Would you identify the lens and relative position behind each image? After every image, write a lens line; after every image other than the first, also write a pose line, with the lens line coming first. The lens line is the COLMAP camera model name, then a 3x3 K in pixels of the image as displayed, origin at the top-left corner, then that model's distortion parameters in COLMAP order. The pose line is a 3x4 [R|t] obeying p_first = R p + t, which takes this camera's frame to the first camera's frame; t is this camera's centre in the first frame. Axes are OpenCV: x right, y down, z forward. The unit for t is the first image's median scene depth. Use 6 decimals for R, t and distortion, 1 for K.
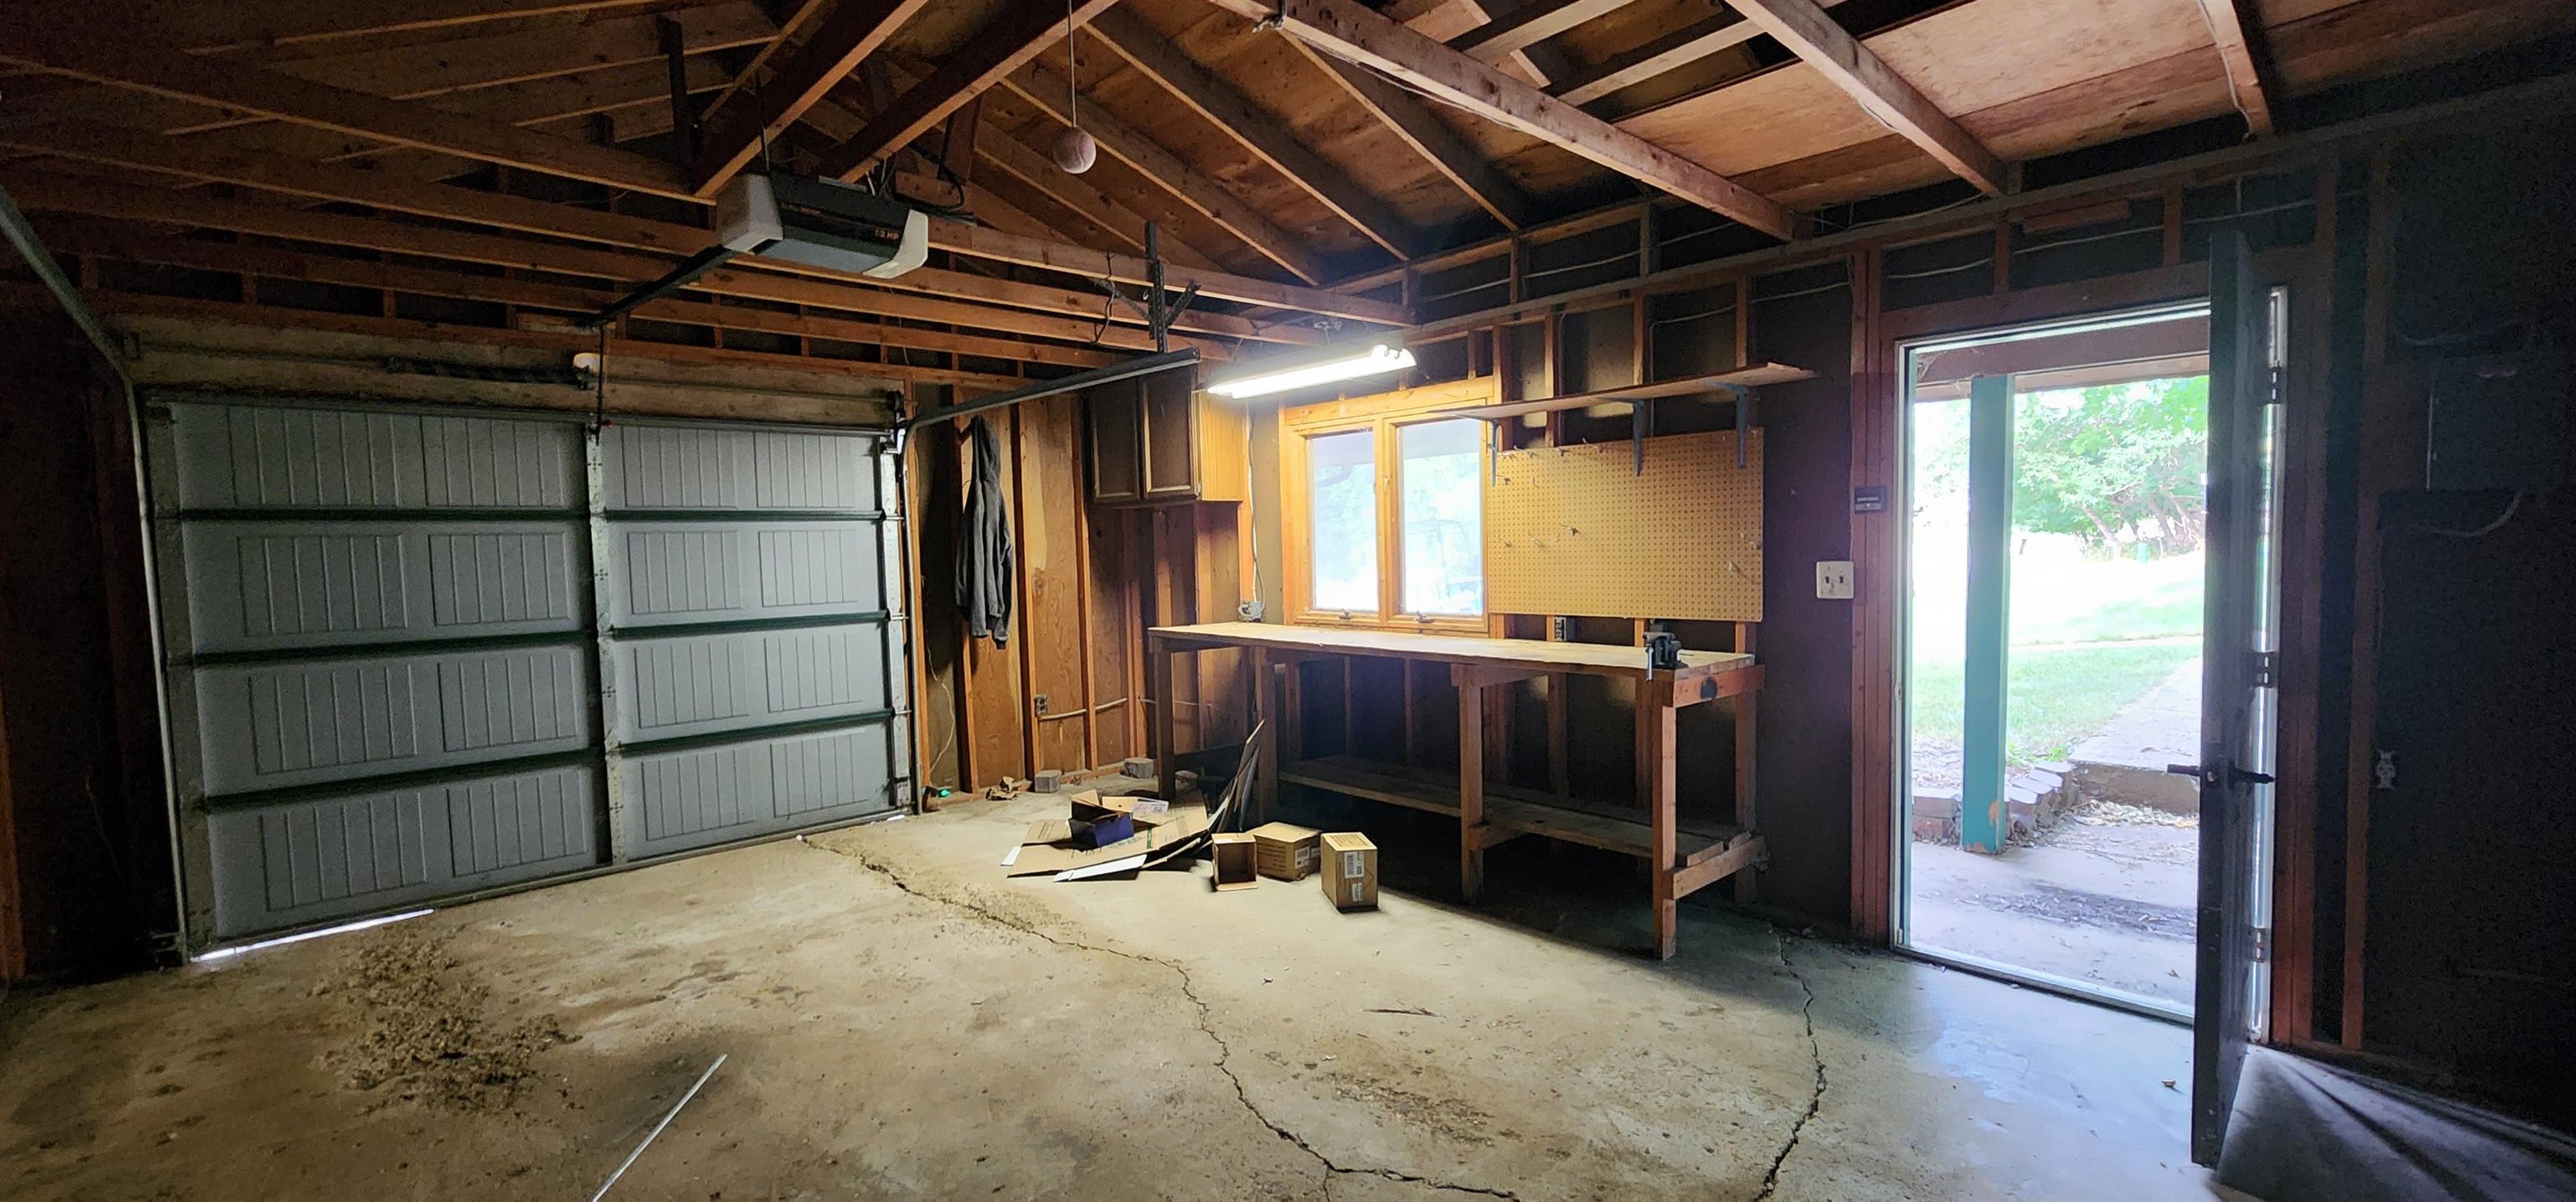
lens RADIAL K [[1055.9, 0, 1293.1], [0, 1055.9, 597.2], [0, 0, 1]] dist [-0.002418, 0.000578]
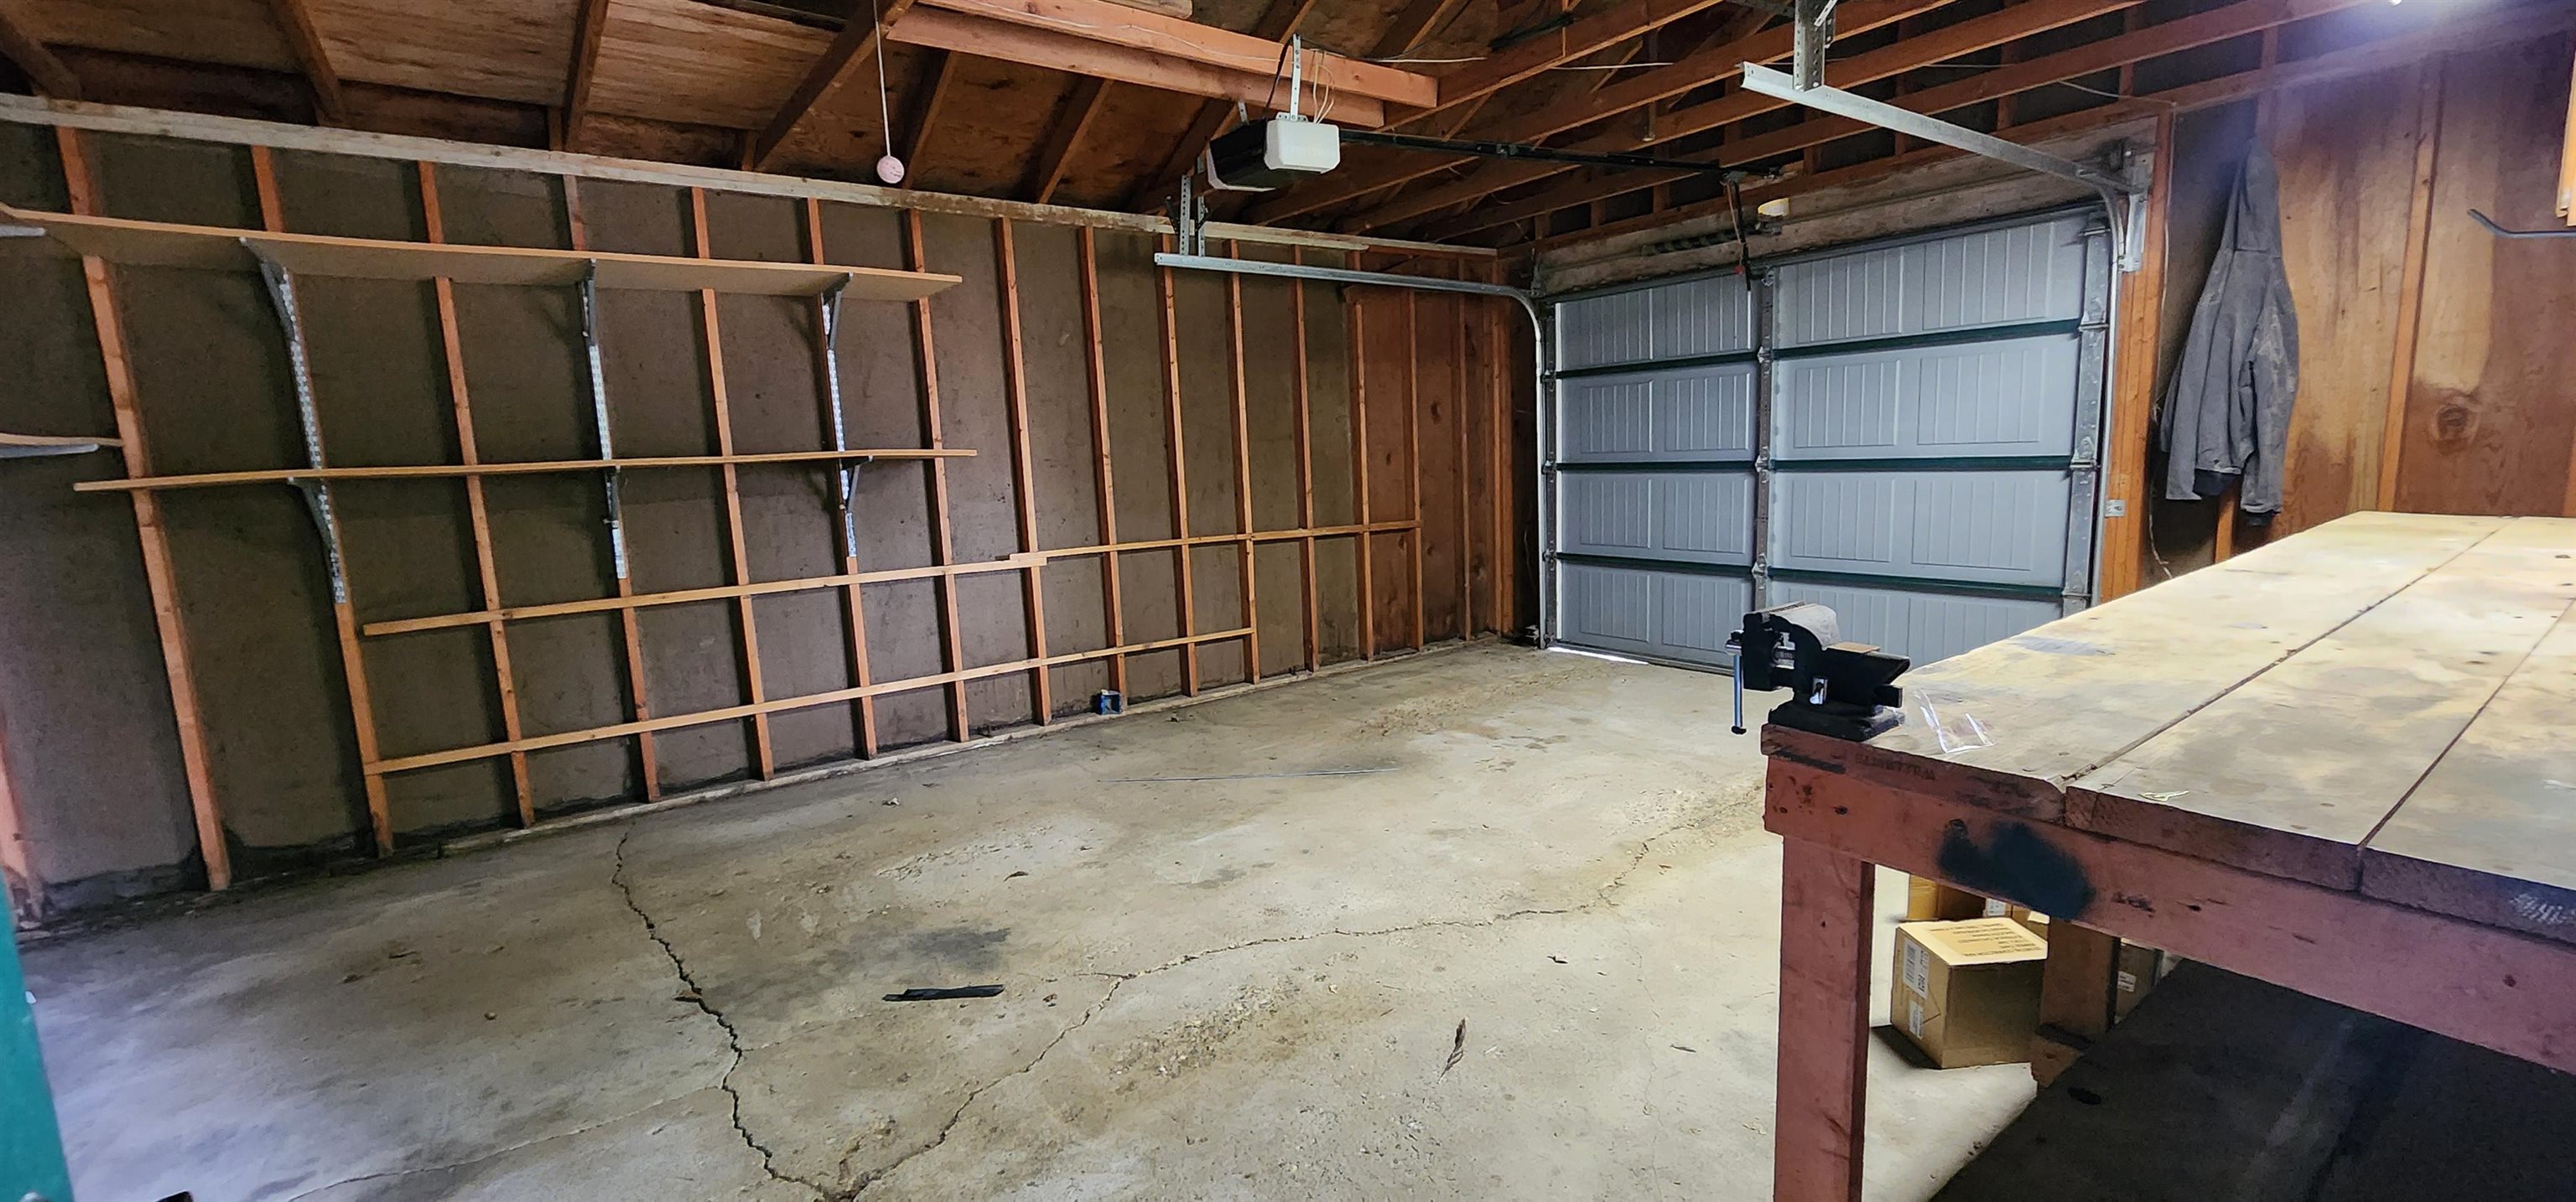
lens RADIAL K [[1055.9, 0, 1294.5], [0, 1055.9, 609.5], [0, 0, 1]] dist [-0.002418, 0.000578]
pose [[-0.119803, 0.185867, -0.975244, 0.636377], [-0.002031, 0.982271, 0.187456, -0.028336], [0.992796, 0.024439, -0.117302, 0.809344]]
